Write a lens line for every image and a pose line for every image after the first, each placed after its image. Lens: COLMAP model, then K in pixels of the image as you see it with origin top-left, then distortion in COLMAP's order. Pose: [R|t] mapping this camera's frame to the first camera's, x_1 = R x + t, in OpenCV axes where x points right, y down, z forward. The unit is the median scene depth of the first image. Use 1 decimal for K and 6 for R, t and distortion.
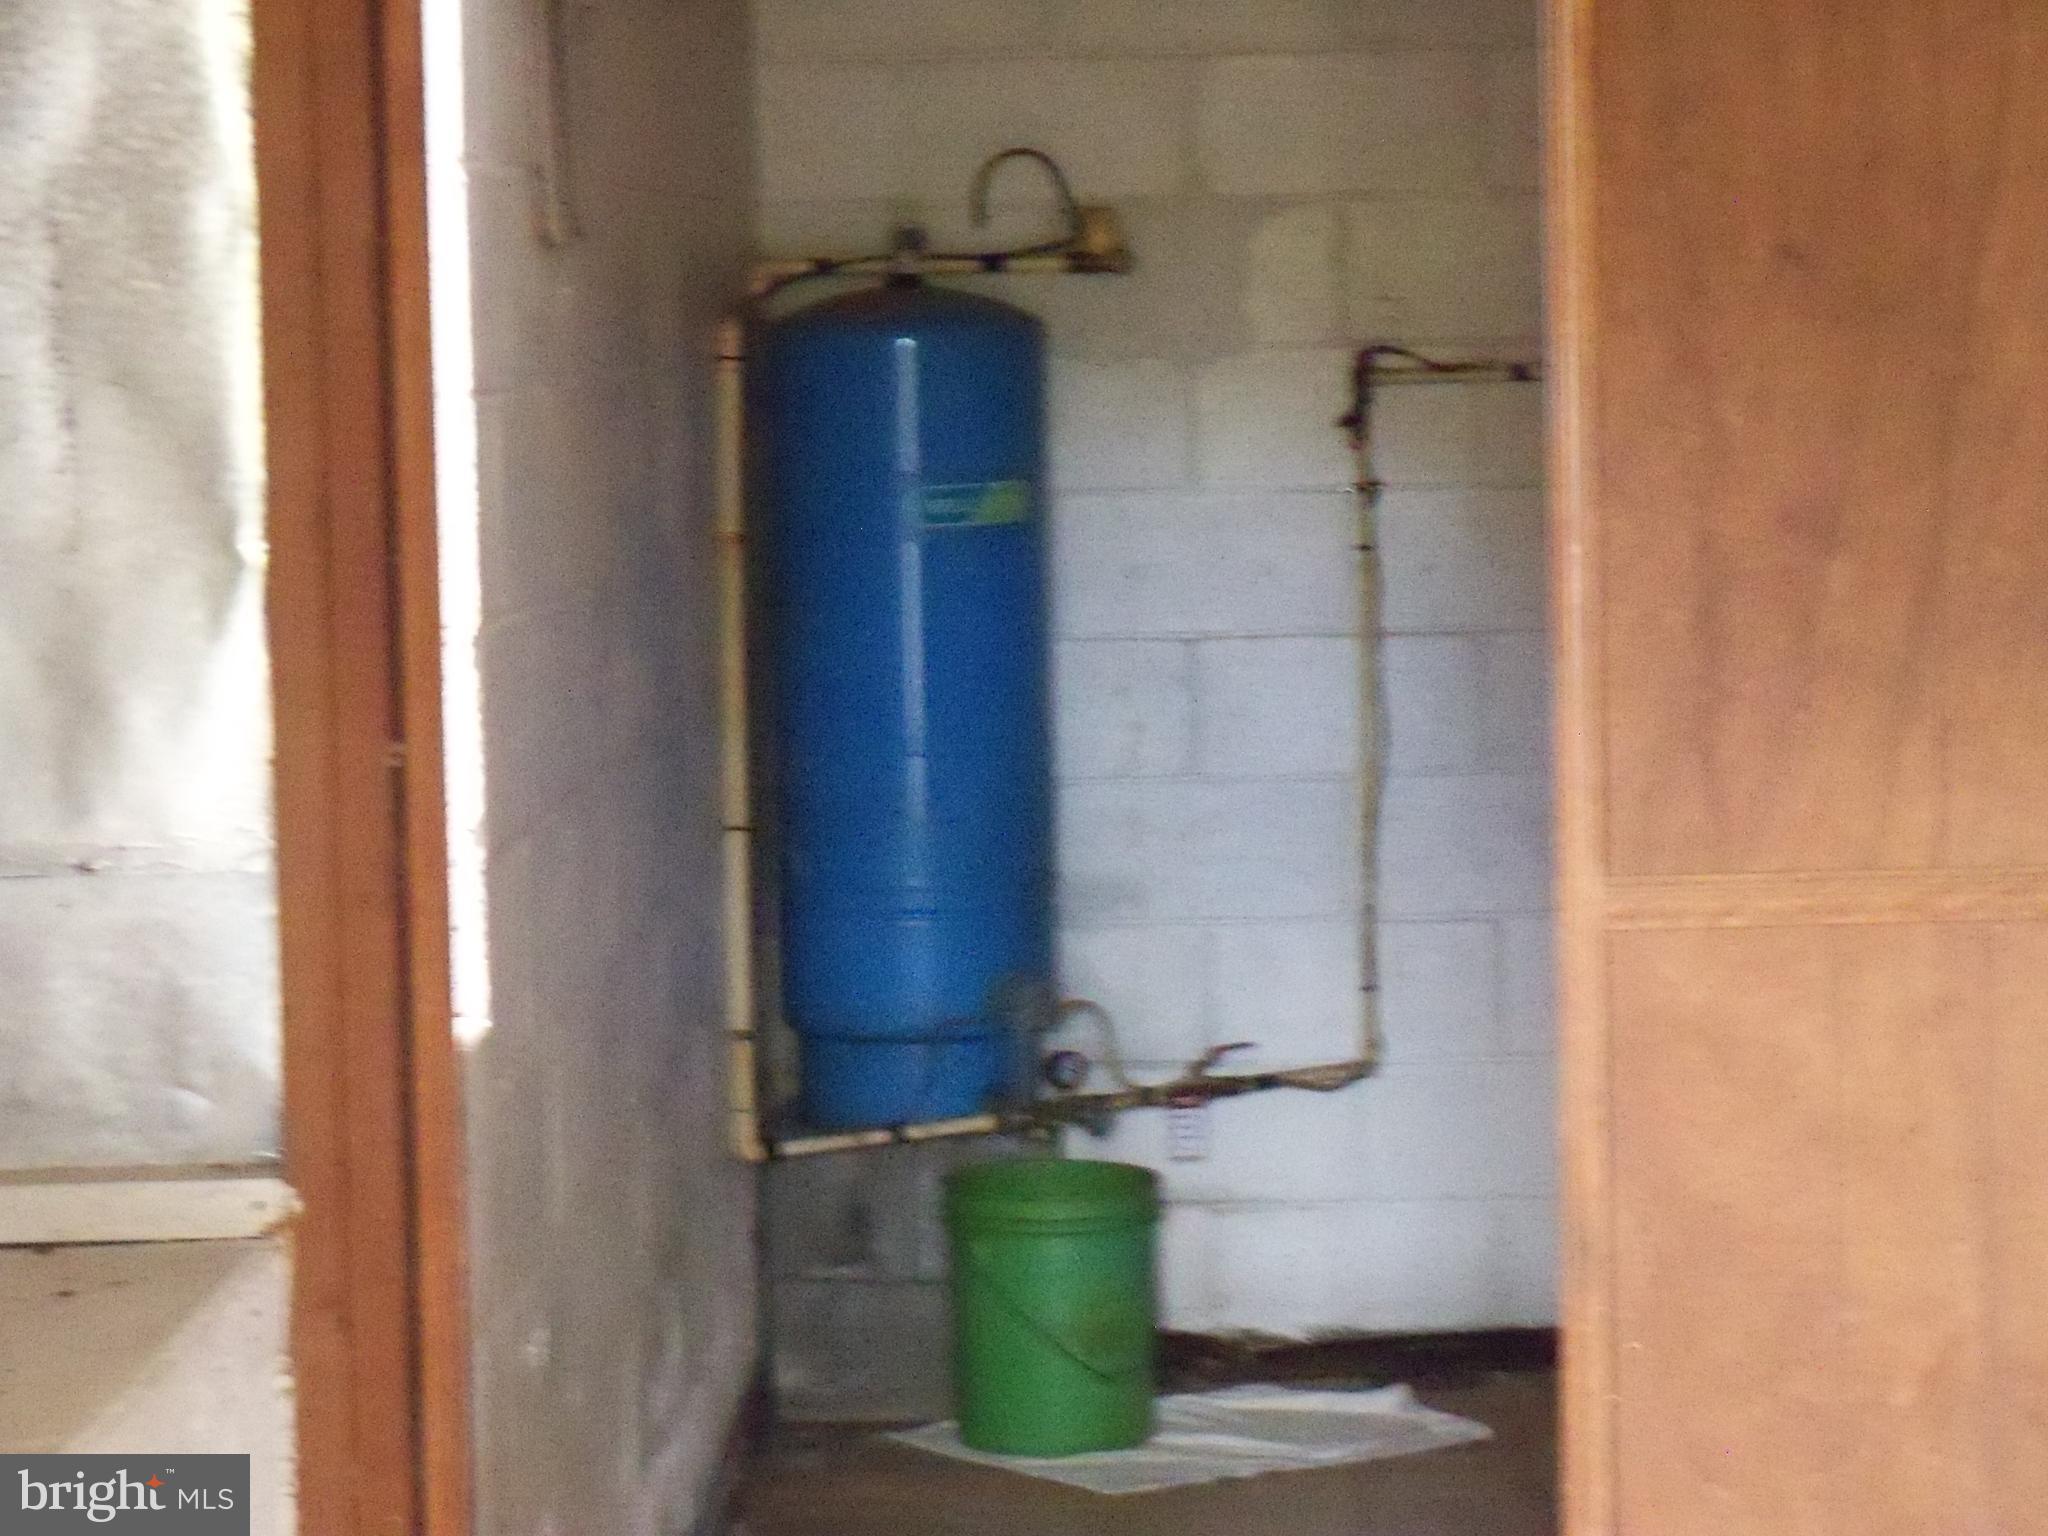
lens RADIAL K [[6467.3, 0, 1019.6], [0, 6467.3, 764.5], [0, 0, 1]] dist [0.162201, 0.000000]
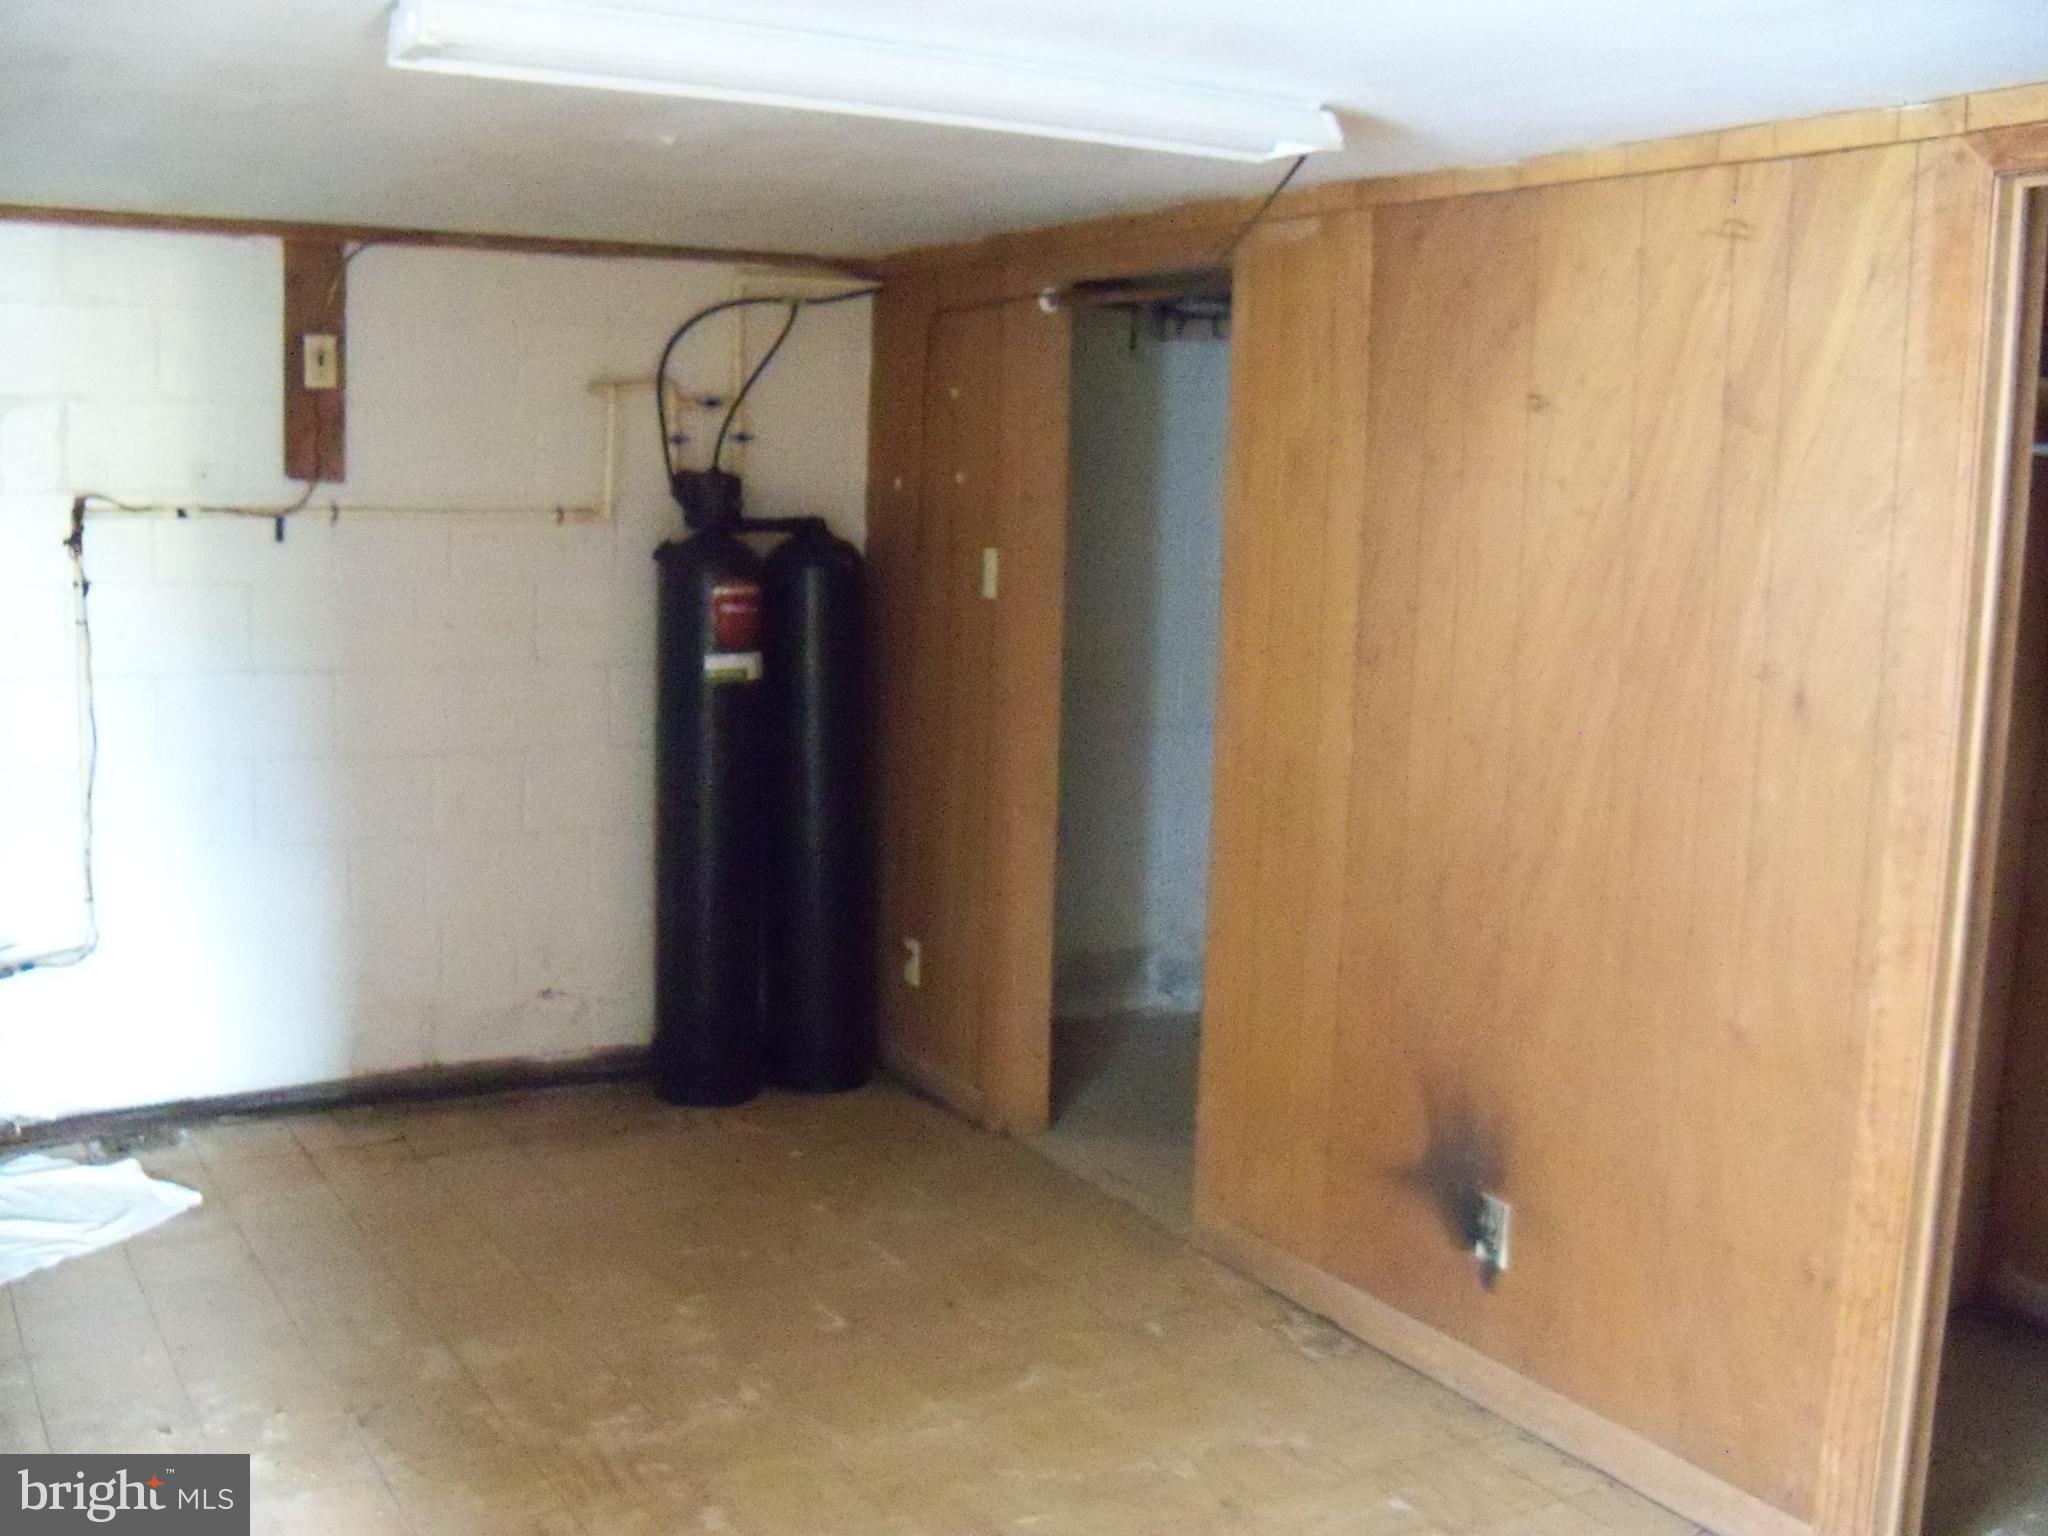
lens RADIAL K [[2094.2, 0, 1024.2], [0, 2094.2, 766.6], [0, 0, 1]] dist [-0.127025, 0.000000]
pose [[0.848900, -0.031359, 0.527622, -0.015081], [0.003225, 0.998527, 0.054158, -0.026437], [-0.528543, -0.044273, 0.847751, 0.493274]]
